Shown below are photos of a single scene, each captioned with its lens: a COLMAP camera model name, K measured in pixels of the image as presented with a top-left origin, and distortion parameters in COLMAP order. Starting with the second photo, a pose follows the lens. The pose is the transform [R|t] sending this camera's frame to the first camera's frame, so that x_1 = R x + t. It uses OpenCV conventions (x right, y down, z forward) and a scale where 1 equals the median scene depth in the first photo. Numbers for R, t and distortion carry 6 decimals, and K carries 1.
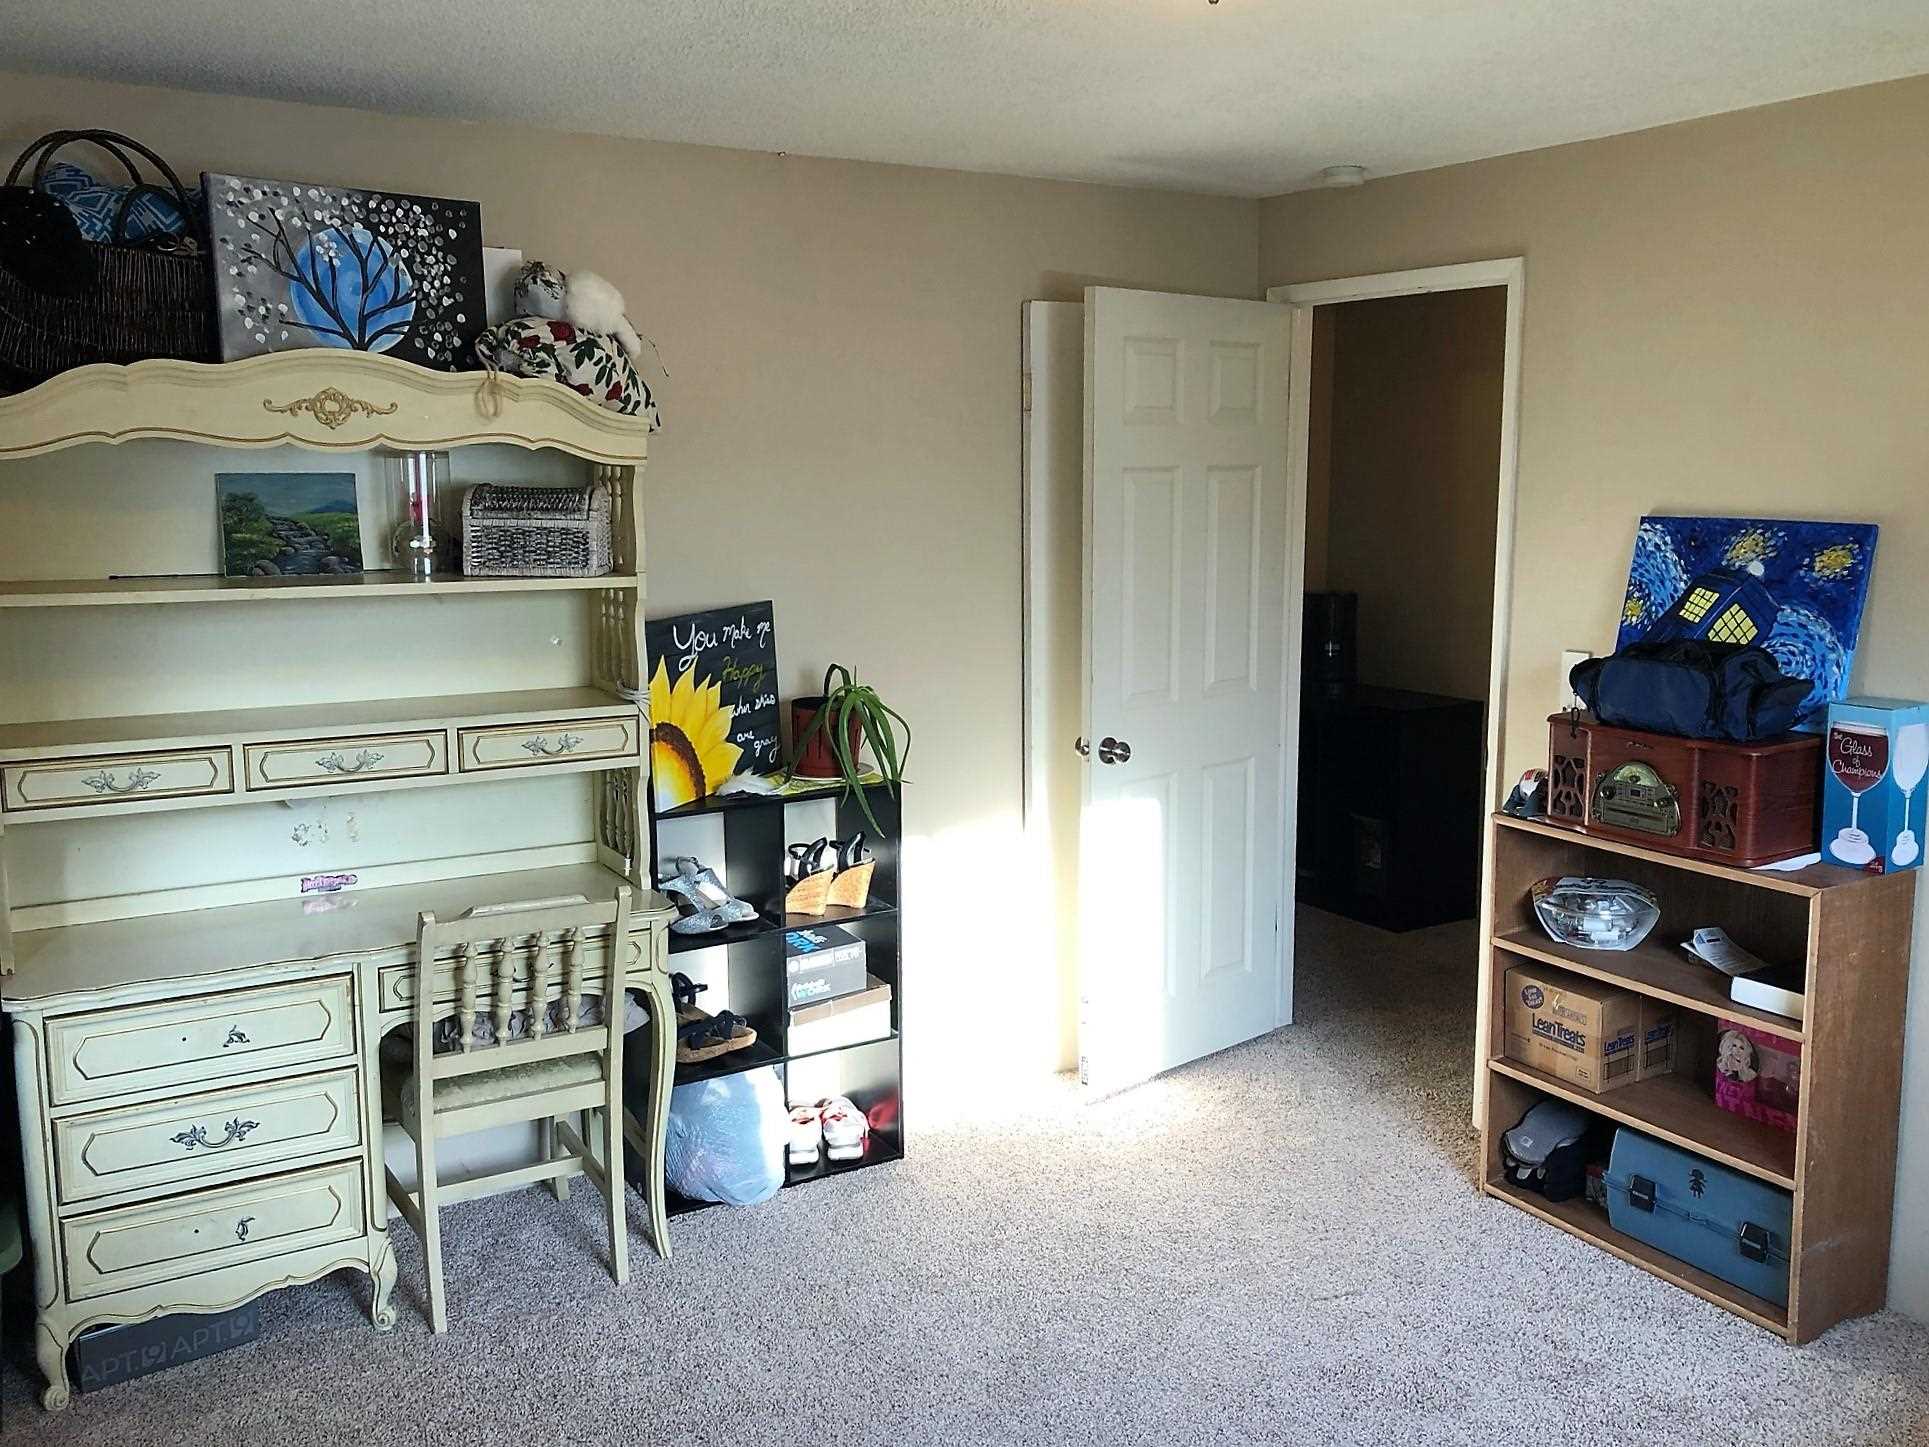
lens RADIAL K [[1608.6, 0, 965.8], [0, 1608.6, 721.2], [0, 0, 1]] dist [0.018901, 0.007231]
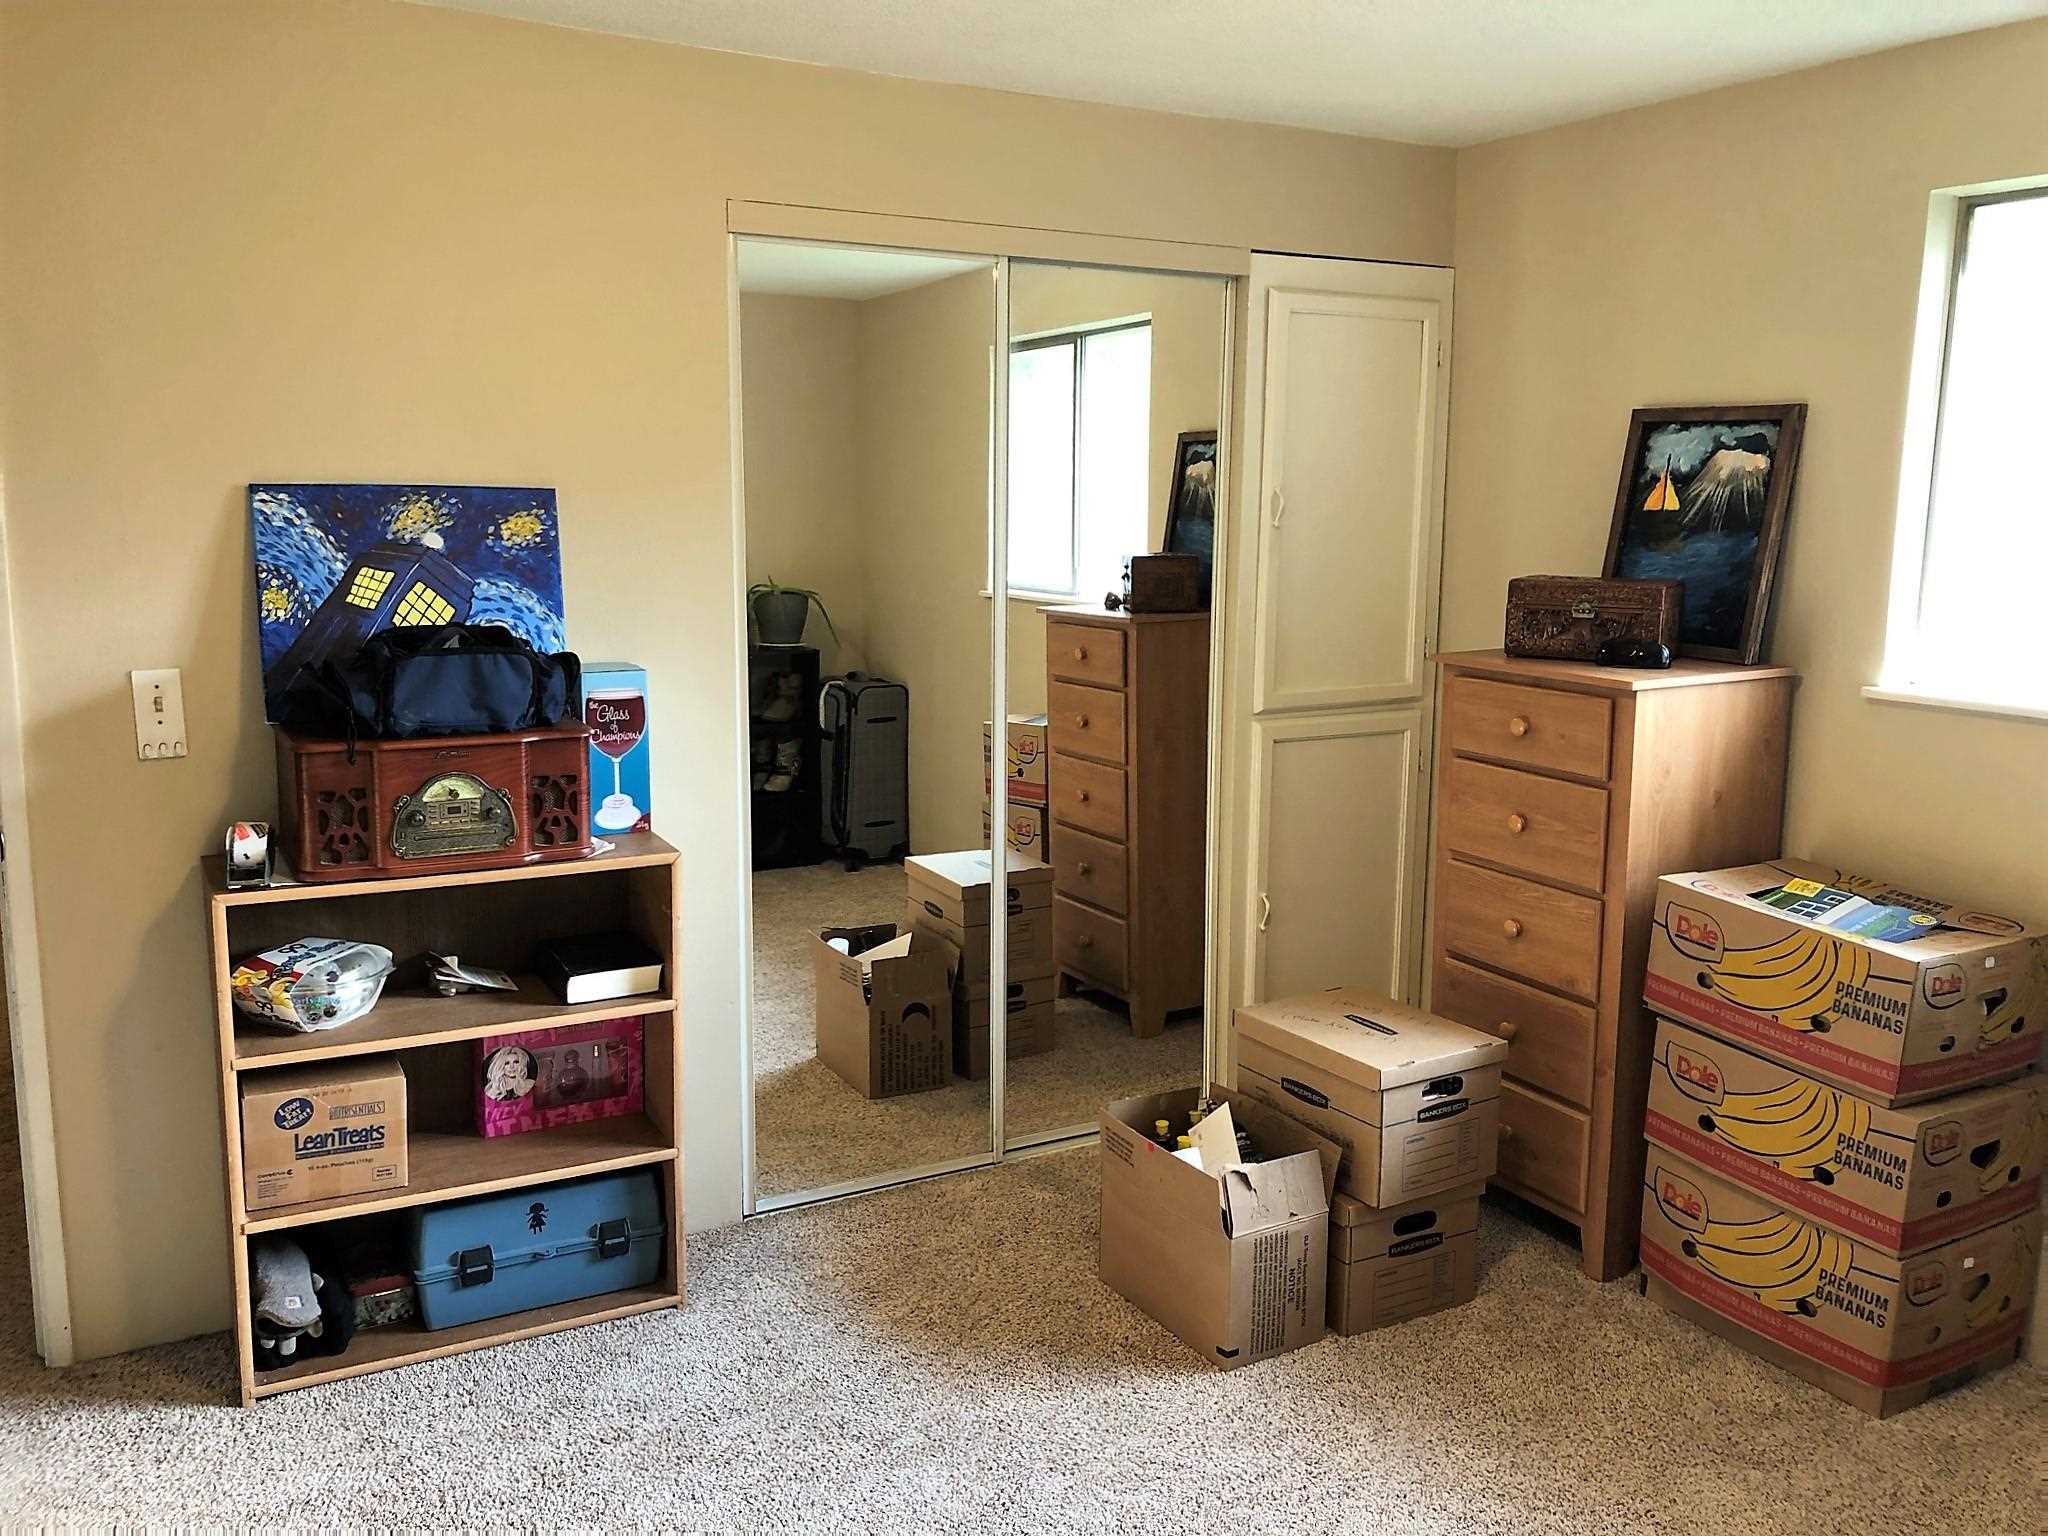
lens RADIAL K [[1707.8, 0, 1026.3], [0, 1707.8, 761.4], [0, 0, 1]] dist [0.018901, 0.007231]
pose [[0.055861, -0.166068, 0.984531, -0.436274], [0.142905, 0.977248, 0.156731, -0.076471], [-0.988159, 0.131939, 0.078322, 0.618078]]
